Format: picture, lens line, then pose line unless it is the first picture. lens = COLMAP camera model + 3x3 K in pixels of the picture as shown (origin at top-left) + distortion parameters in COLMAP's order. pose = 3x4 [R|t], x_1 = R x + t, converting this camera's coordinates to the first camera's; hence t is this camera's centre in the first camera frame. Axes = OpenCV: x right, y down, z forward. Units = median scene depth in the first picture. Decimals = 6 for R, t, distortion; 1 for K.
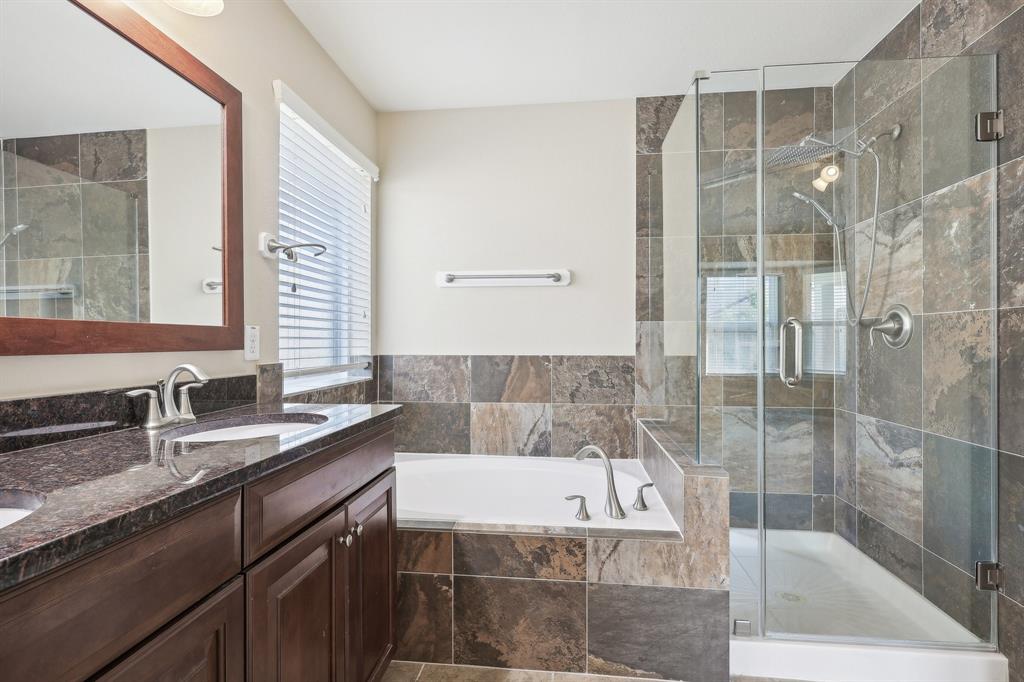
lens RADIAL K [[491.4, 0, 504.1], [0, 491.4, 341.3], [0, 0, 1]] dist [0.000210, -0.000981]
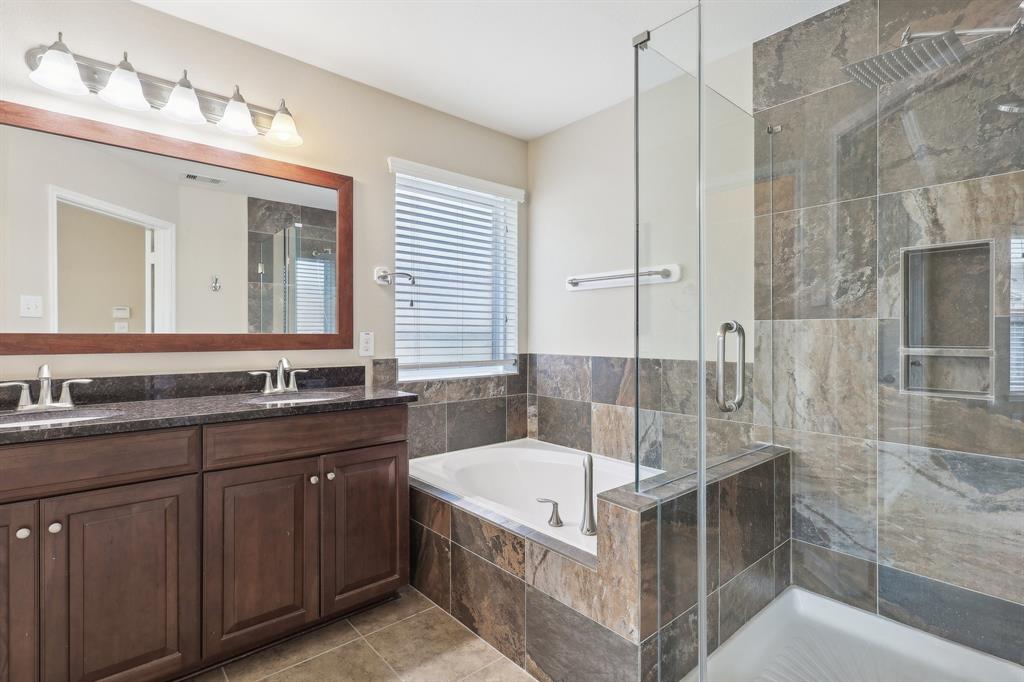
lens RADIAL K [[491.4, 0, 511.1], [0, 491.4, 335.5], [0, 0, 1]] dist [0.000210, -0.000981]
pose [[0.741795, 0.002488, -0.670622, 0.534219], [-0.001246, 0.999997, 0.002331, -0.017761], [0.670625, -0.000894, 0.741796, 0.139661]]
